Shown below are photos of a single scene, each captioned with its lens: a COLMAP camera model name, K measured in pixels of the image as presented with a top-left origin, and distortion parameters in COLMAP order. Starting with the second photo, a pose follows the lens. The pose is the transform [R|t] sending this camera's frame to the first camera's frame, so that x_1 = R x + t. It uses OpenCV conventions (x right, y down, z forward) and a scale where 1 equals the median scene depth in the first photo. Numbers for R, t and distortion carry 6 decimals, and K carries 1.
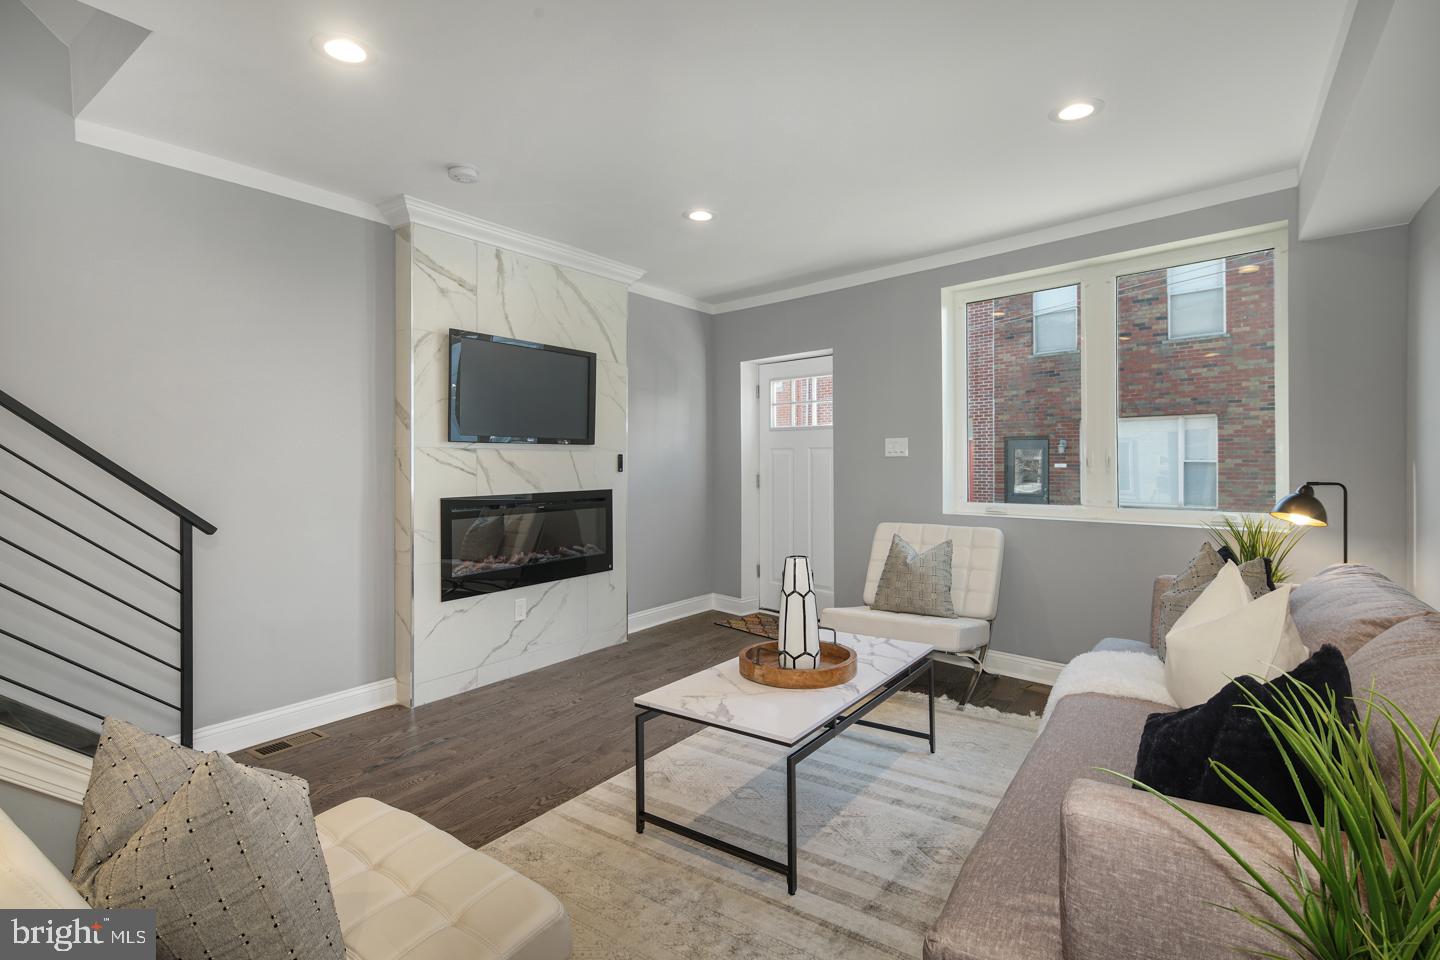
lens RADIAL K [[708.5, 0, 736.1], [0, 708.5, 462.8], [0, 0, 1]] dist [0.005102, 0.000435]
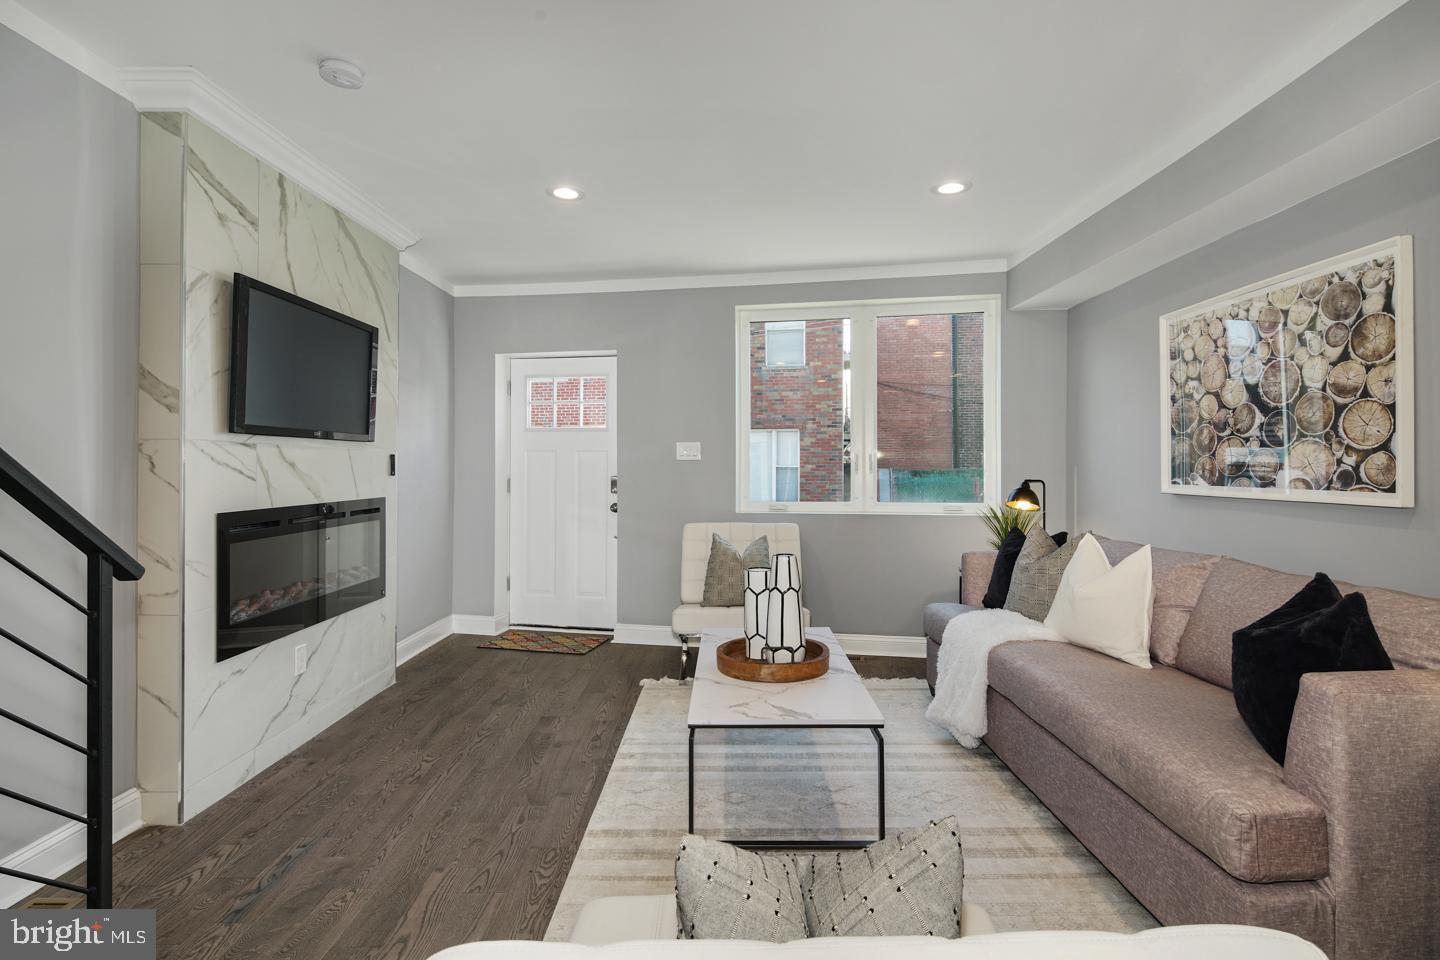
lens RADIAL K [[703.4, 0, 735.5], [0, 703.4, 463.6], [0, 0, 1]] dist [0.000137, -0.000503]
pose [[0.818659, 0.005353, 0.574255, -0.362887], [-0.001600, 0.999974, -0.007040, 0.004597], [-0.574278, 0.004844, 0.818646, 0.129040]]
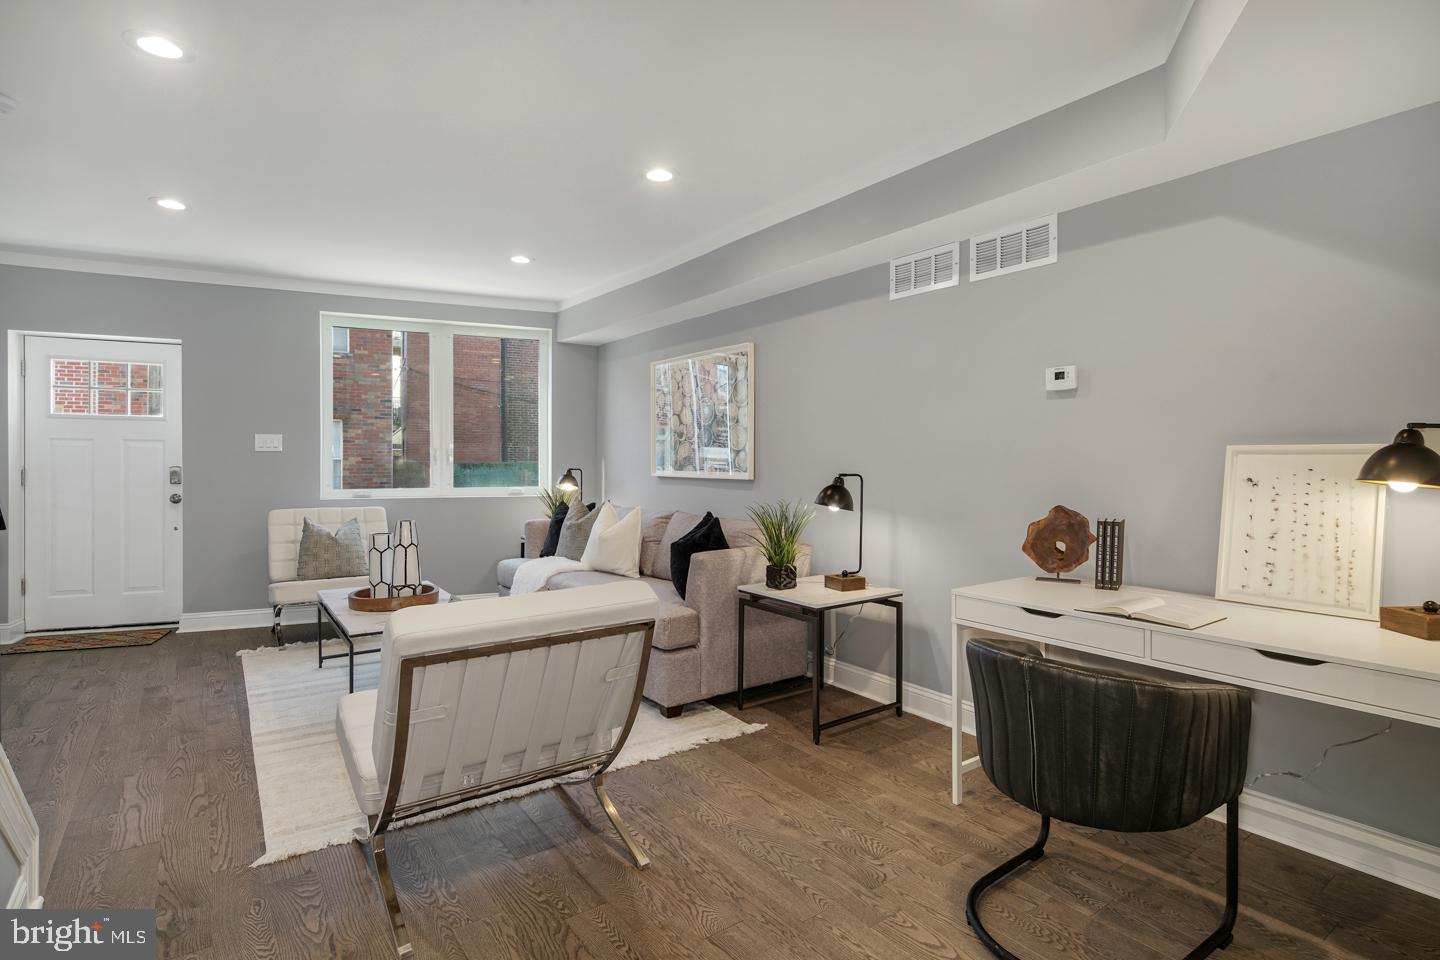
lens RADIAL K [[725.3, 0, 727.4], [0, 725.3, 467.4], [0, 0, 1]] dist [-0.003690, -0.000888]
pose [[0.342208, -0.003314, 0.939618, -0.687972], [-0.003803, 0.999981, 0.004912, 0.009884], [-0.939617, -0.005255, 0.342189, -0.071808]]
